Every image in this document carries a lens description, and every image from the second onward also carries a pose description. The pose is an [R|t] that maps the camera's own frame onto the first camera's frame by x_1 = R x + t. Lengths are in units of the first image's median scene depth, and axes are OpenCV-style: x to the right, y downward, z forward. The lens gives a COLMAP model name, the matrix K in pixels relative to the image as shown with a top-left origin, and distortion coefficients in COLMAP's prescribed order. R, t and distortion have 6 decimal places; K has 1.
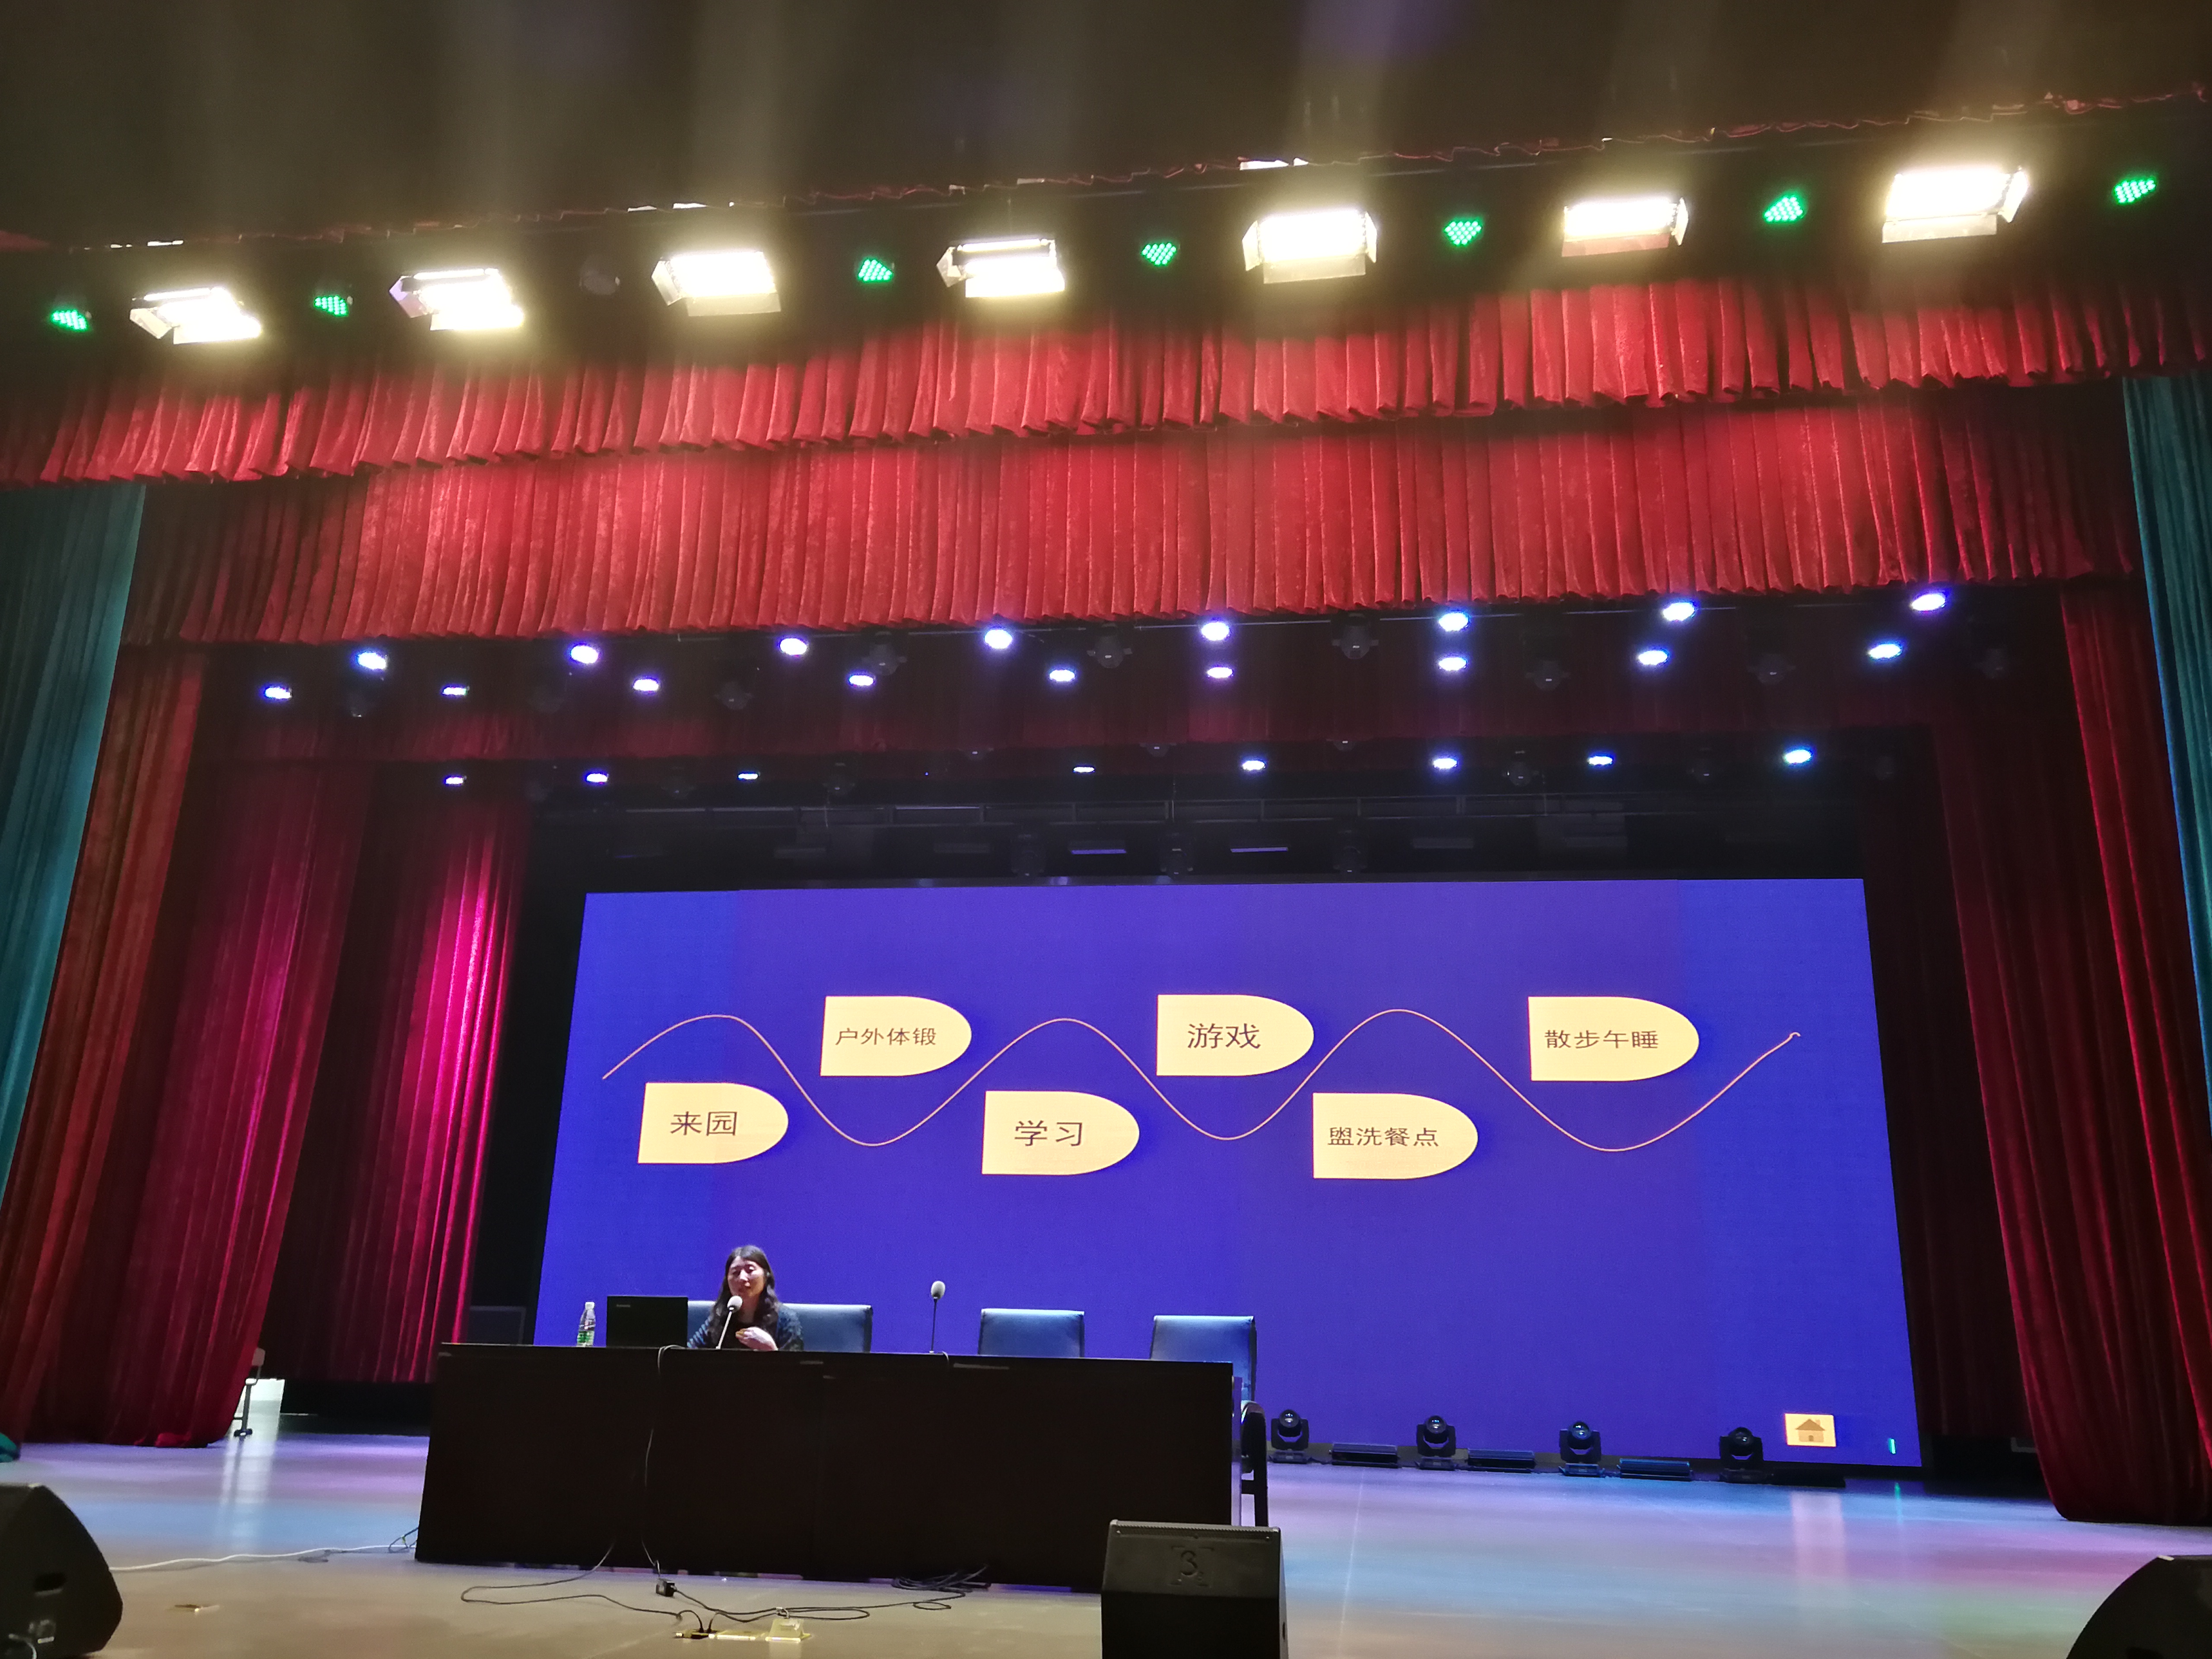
lens RADIAL K [[1823.6, 0, 1094.2], [0, 1823.6, 860.4], [0, 0, 1]] dist [0.078791, -0.111825]
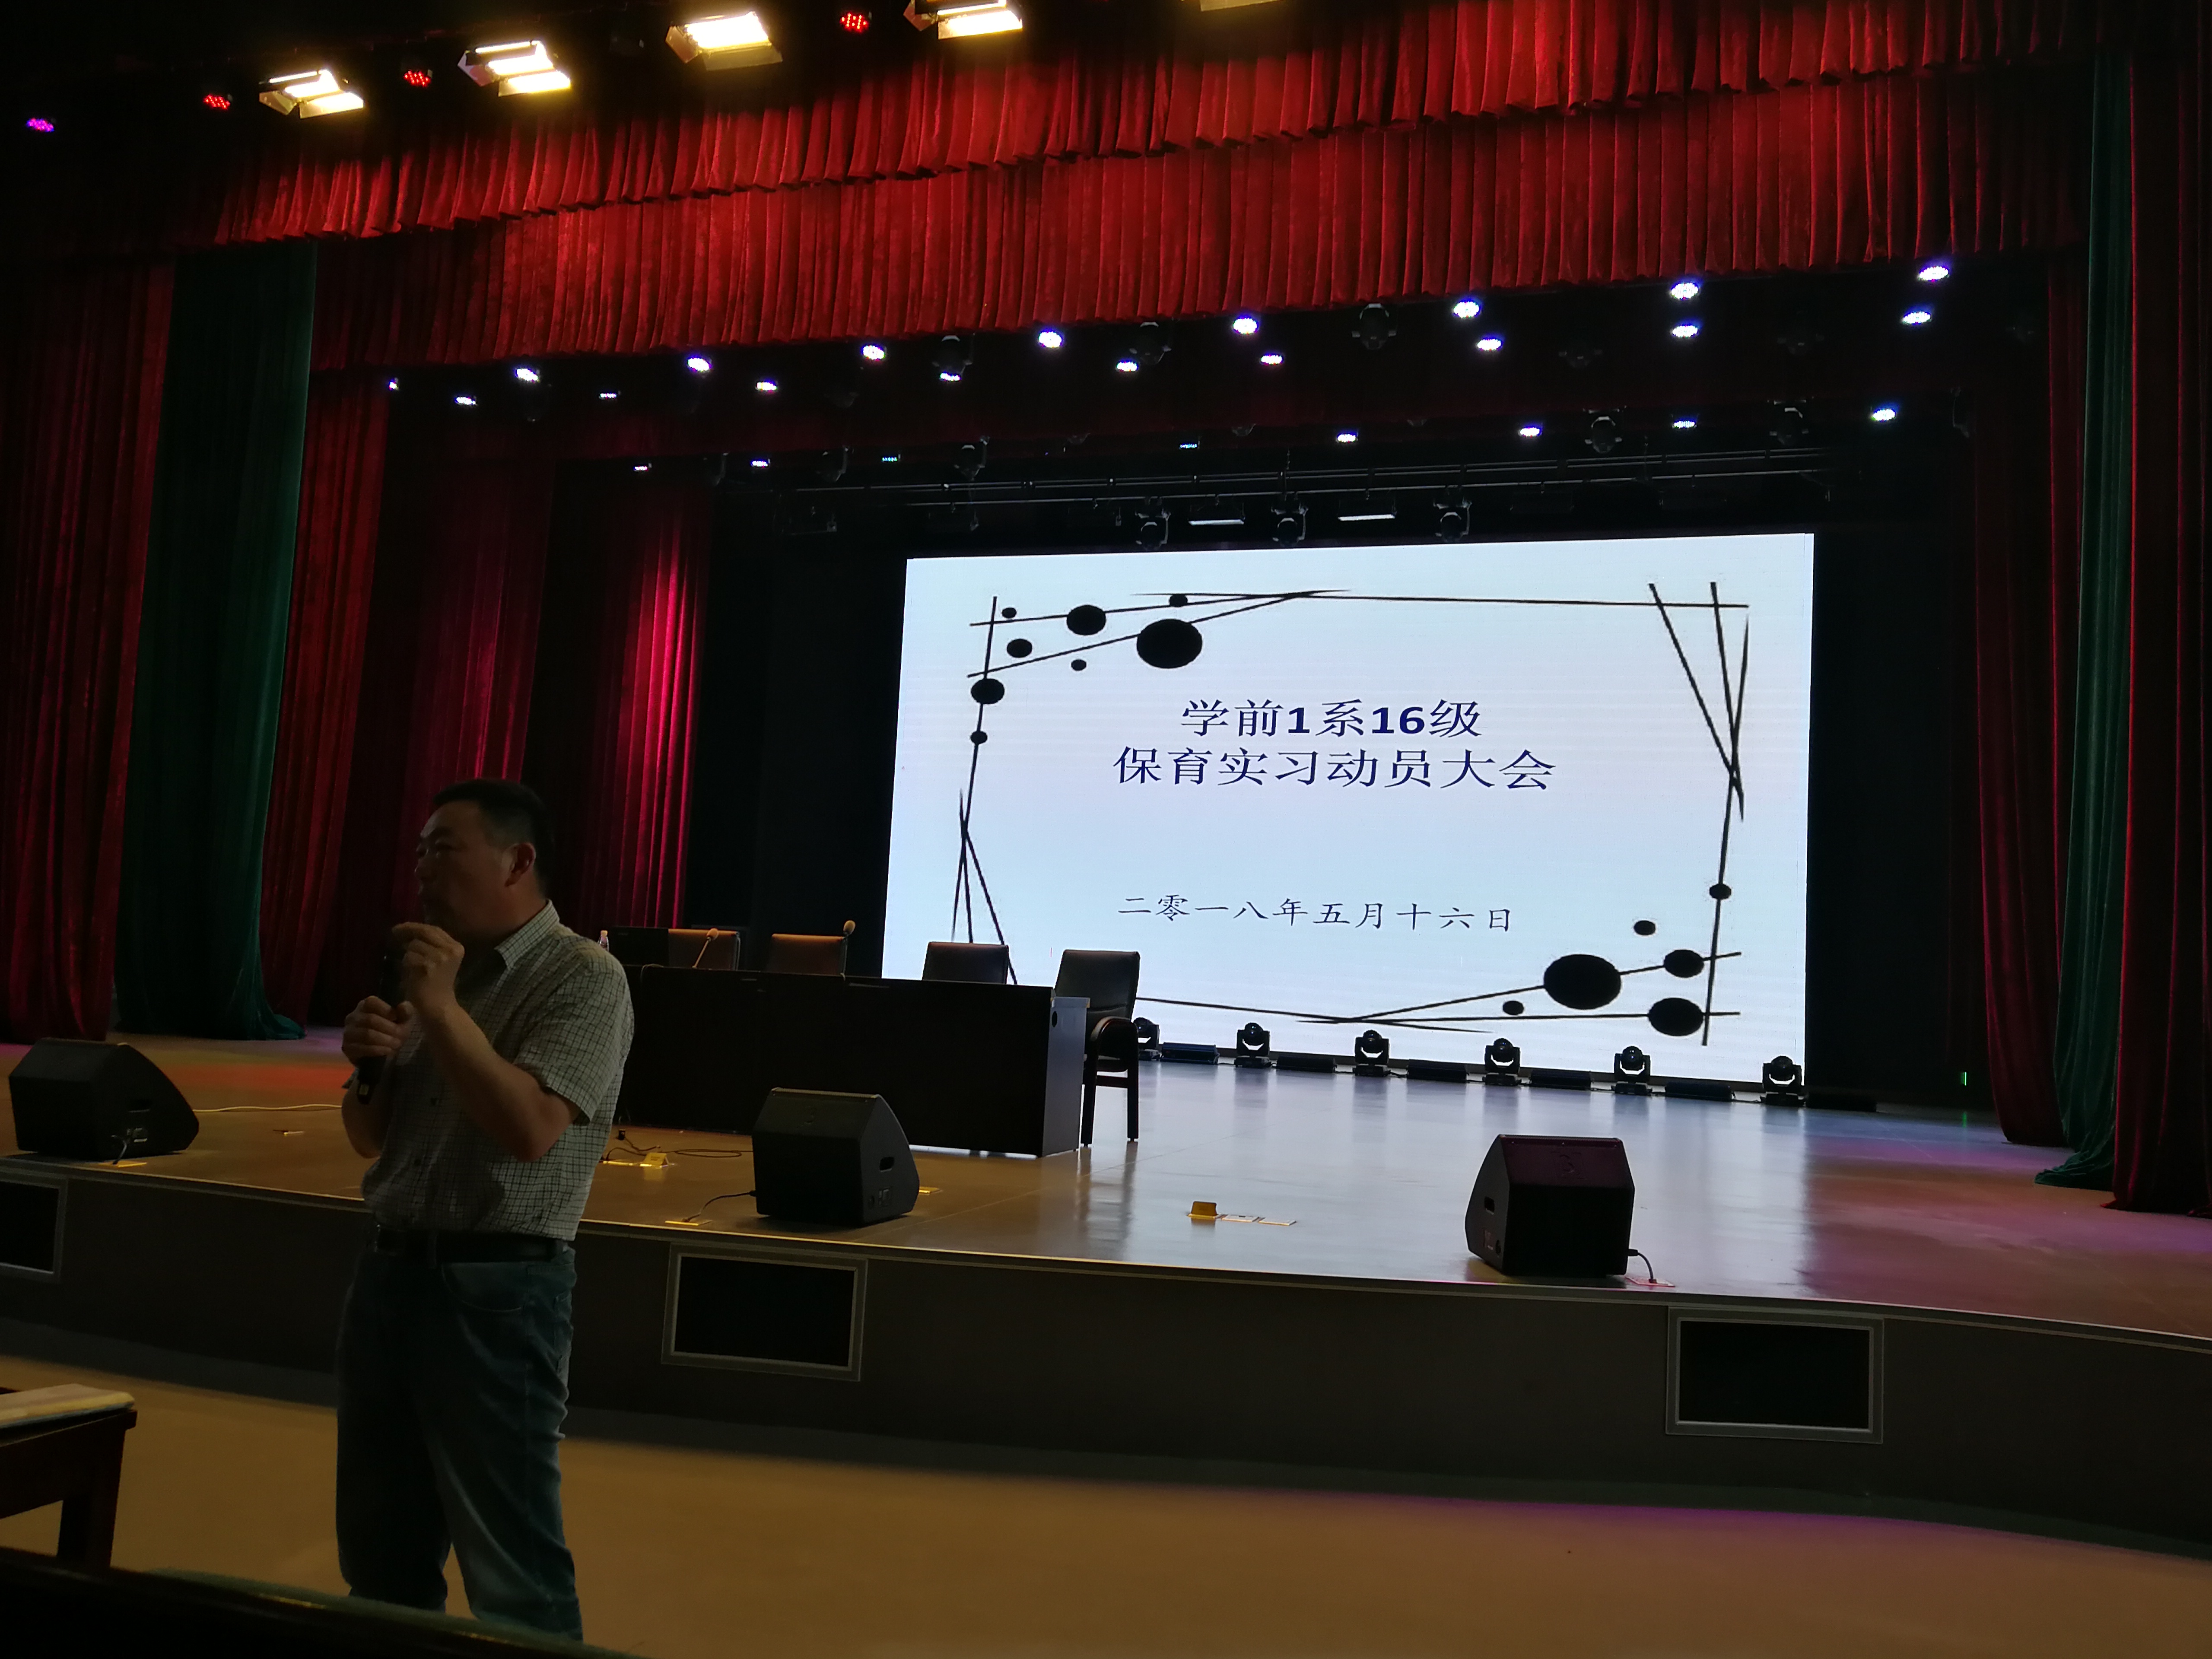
lens RADIAL K [[1823.6, 0, 1094.2], [0, 1823.6, 860.4], [0, 0, 1]] dist [0.078791, -0.111825]
pose [[0.984569, 0.011784, -0.174600, 0.174827], [0.023194, 0.980141, 0.196942, -0.033850], [0.173453, -0.197953, 0.964743, -0.110983]]
